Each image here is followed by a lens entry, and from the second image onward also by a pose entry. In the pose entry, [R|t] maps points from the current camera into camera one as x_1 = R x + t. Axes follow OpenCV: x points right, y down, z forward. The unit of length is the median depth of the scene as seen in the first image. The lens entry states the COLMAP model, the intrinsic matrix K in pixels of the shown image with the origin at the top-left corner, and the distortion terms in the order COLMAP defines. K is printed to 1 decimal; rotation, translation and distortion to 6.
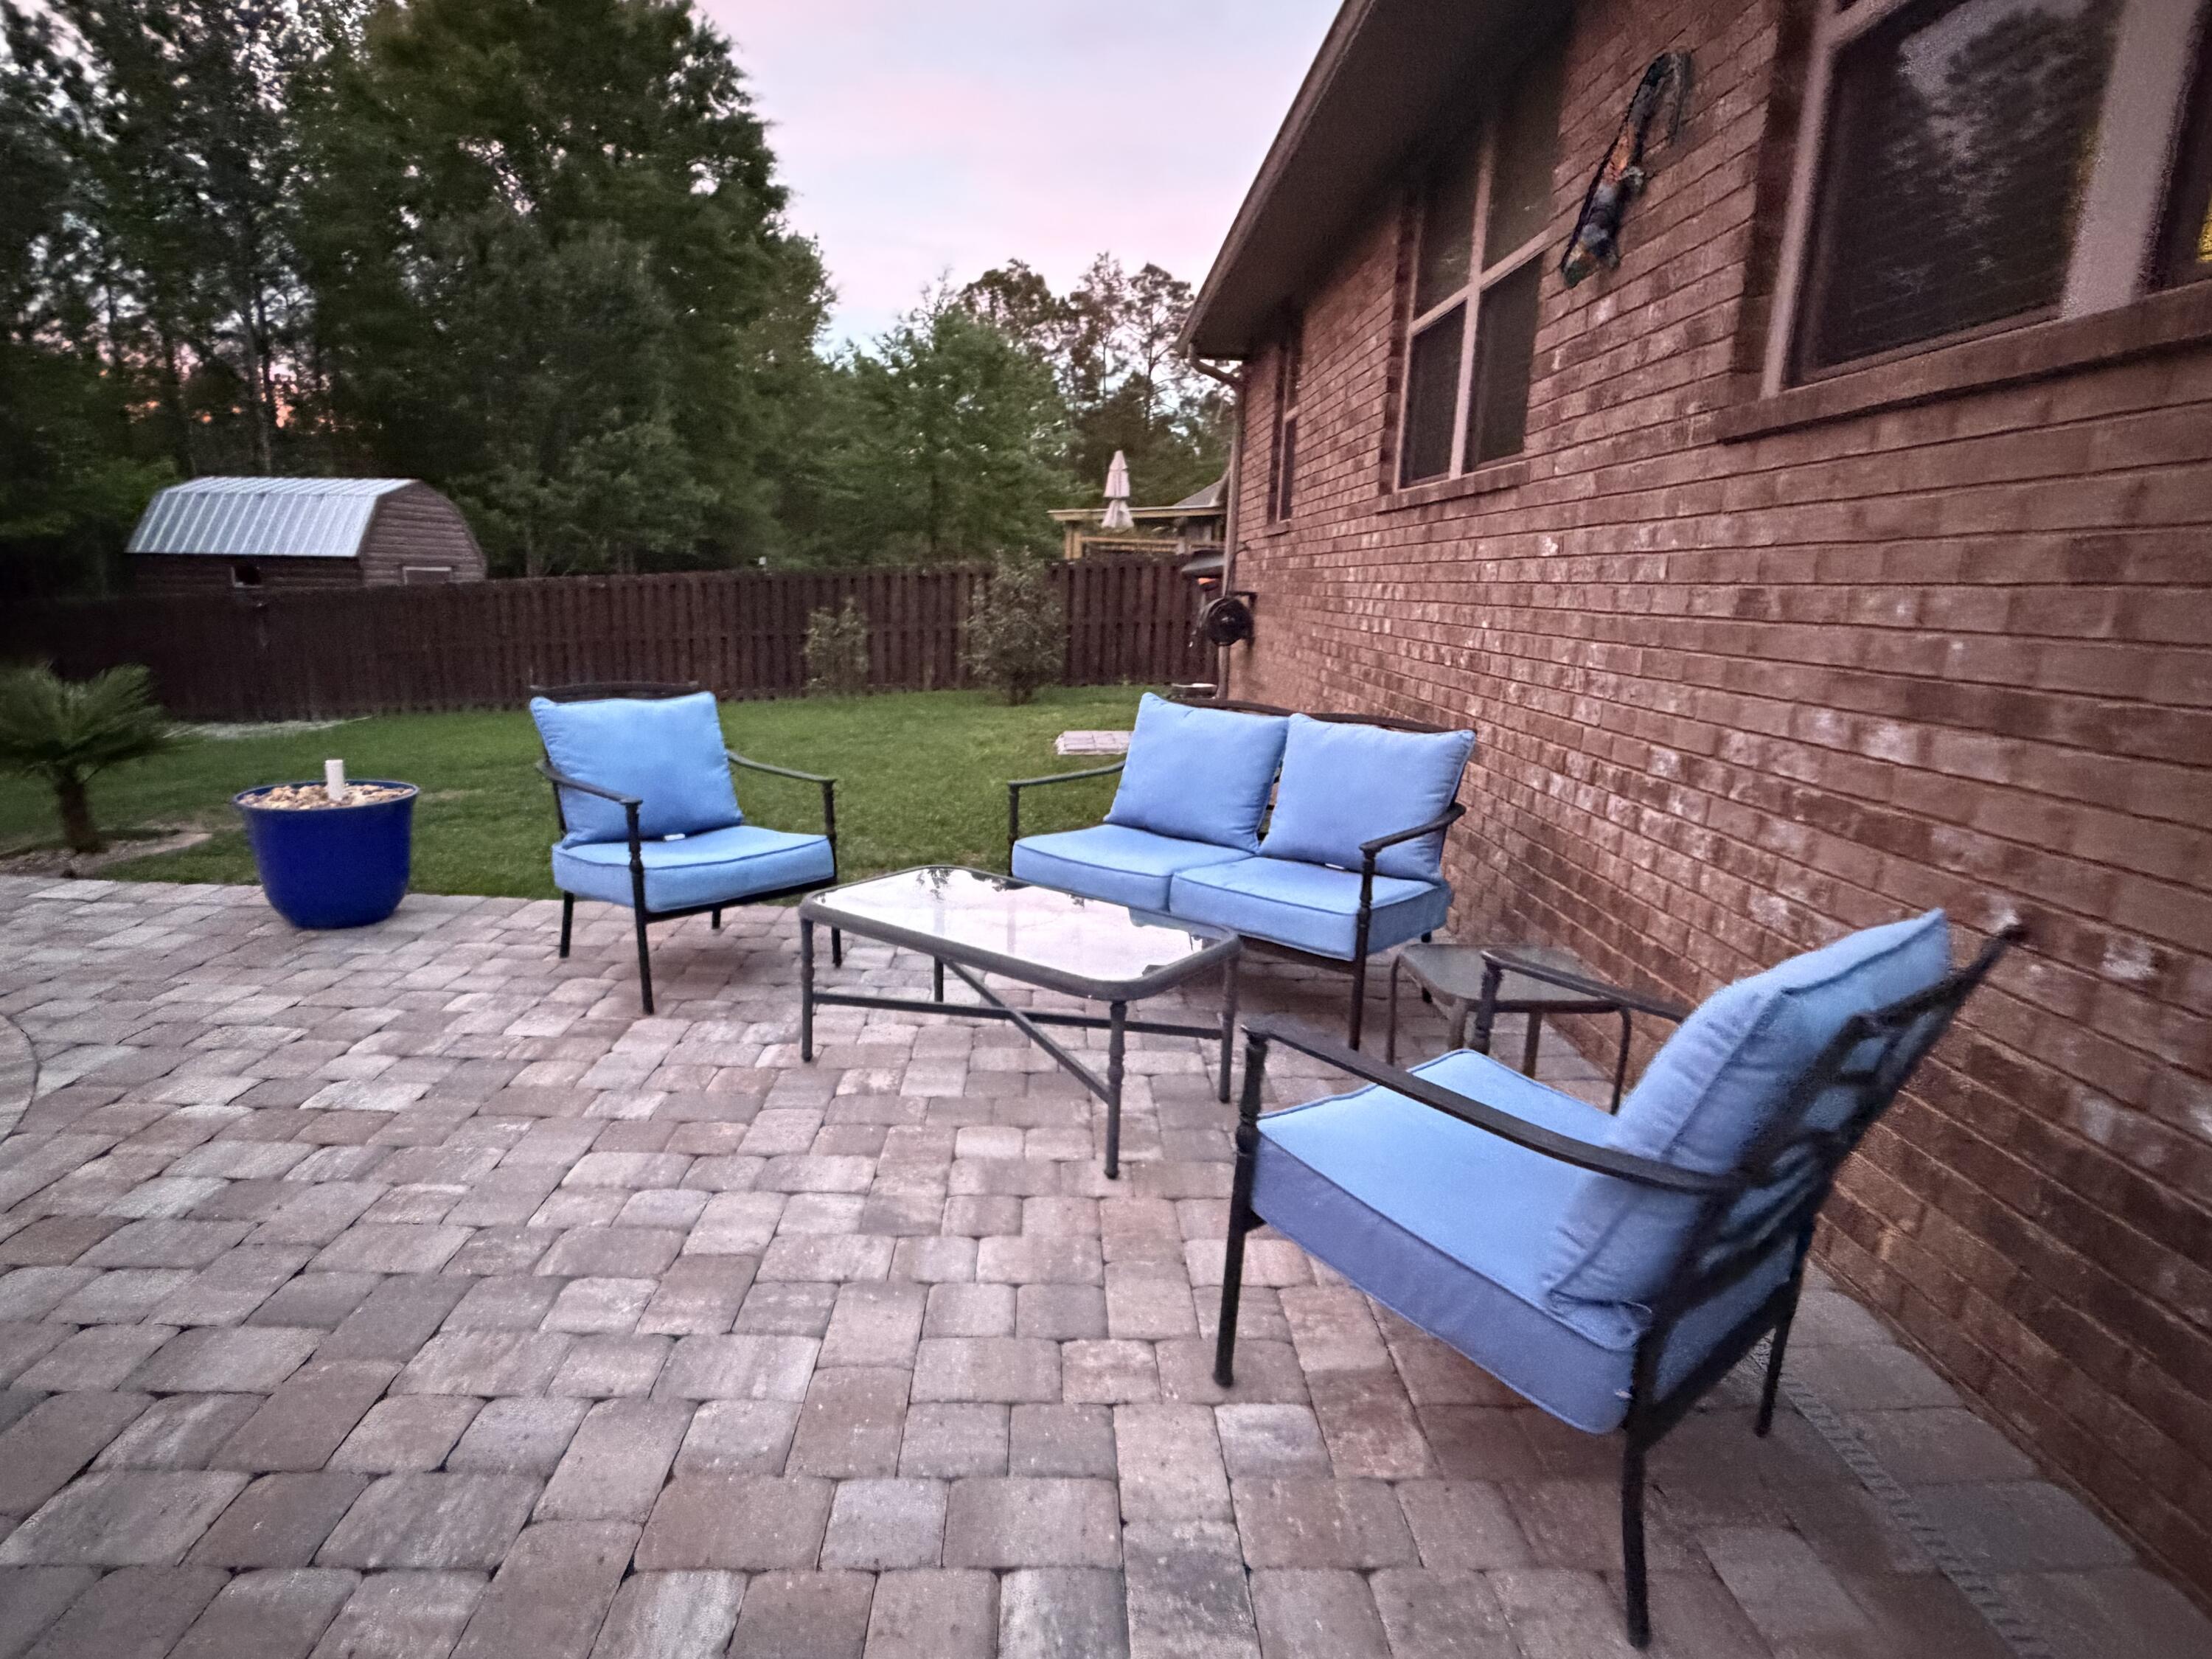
lens RADIAL K [[1170.8, 0, 1107.8], [0, 1170.8, 843.1], [0, 0, 1]] dist [0.003376, -0.001351]
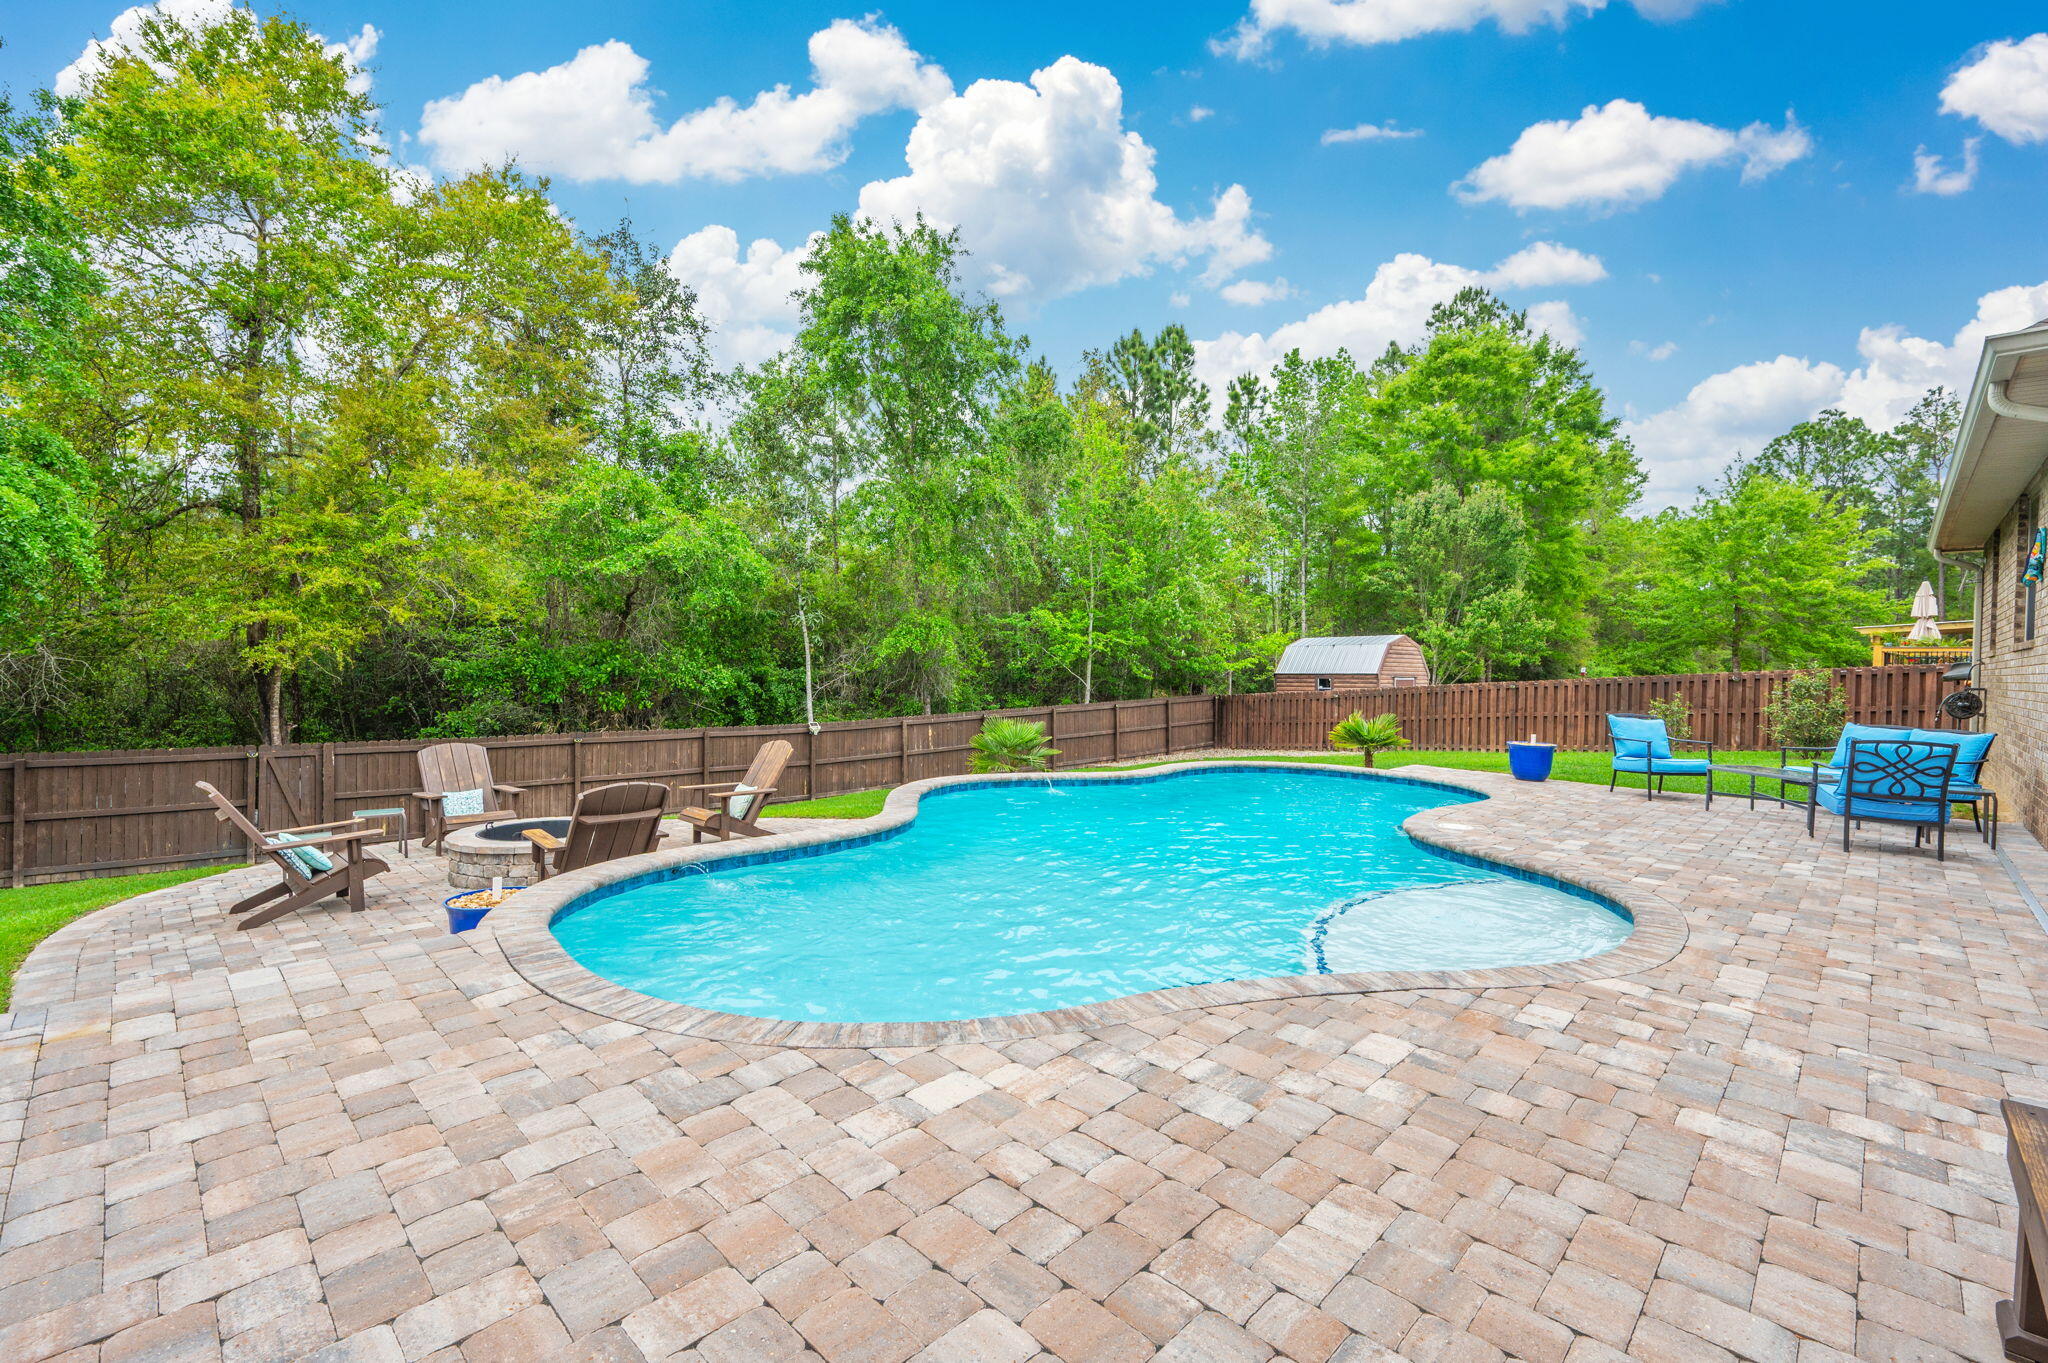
lens RADIAL K [[886.3, 0, 1020.4], [0, 886.3, 682.0], [0, 0, 1]] dist [0.001432, -0.001862]
pose [[0.683632, -0.009527, -0.729765, 0.029757], [-0.152159, 0.976081, -0.155283, 0.053748], [0.713789, 0.217197, 0.665830, -0.242951]]
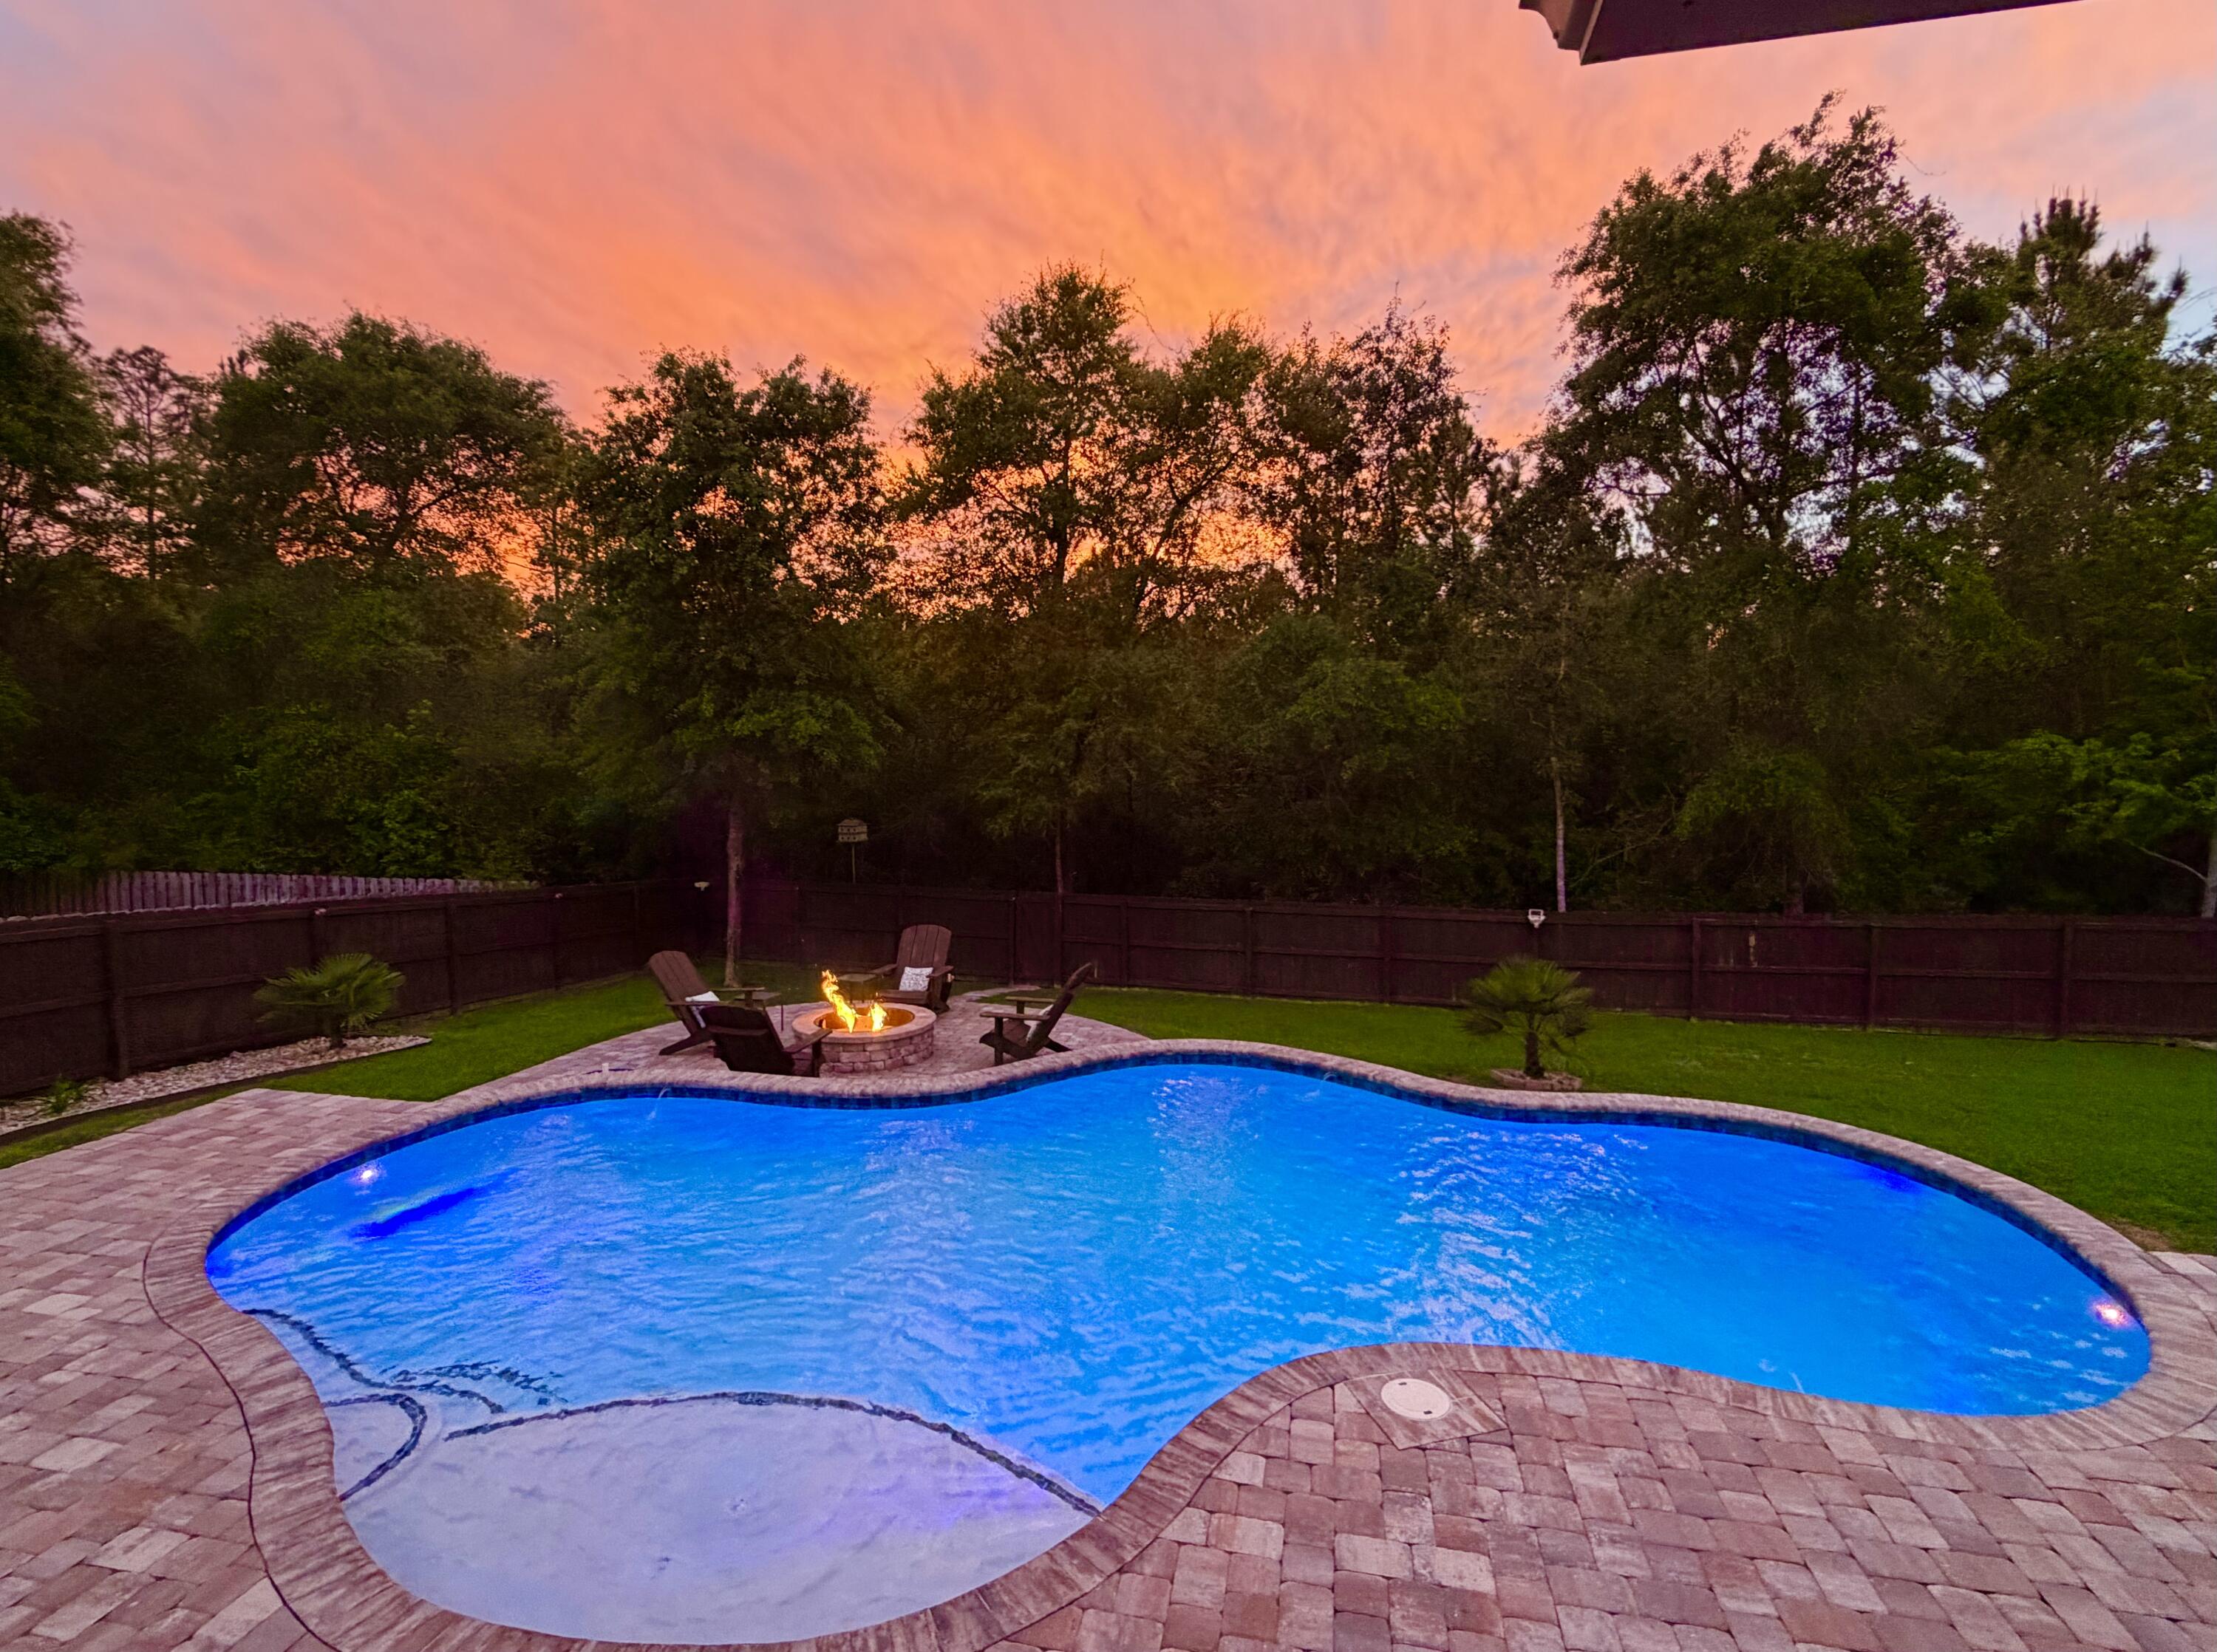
lens RADIAL K [[1026.6, 0, 1088.7], [0, 1026.6, 836.2], [0, 0, 1]] dist [0.002591, -0.001173]
pose [[-0.243798, 0.036674, -0.969132, 0.069129], [-0.221761, 0.970702, 0.092521, -0.033142], [0.944132, 0.237472, -0.228522, -0.024831]]
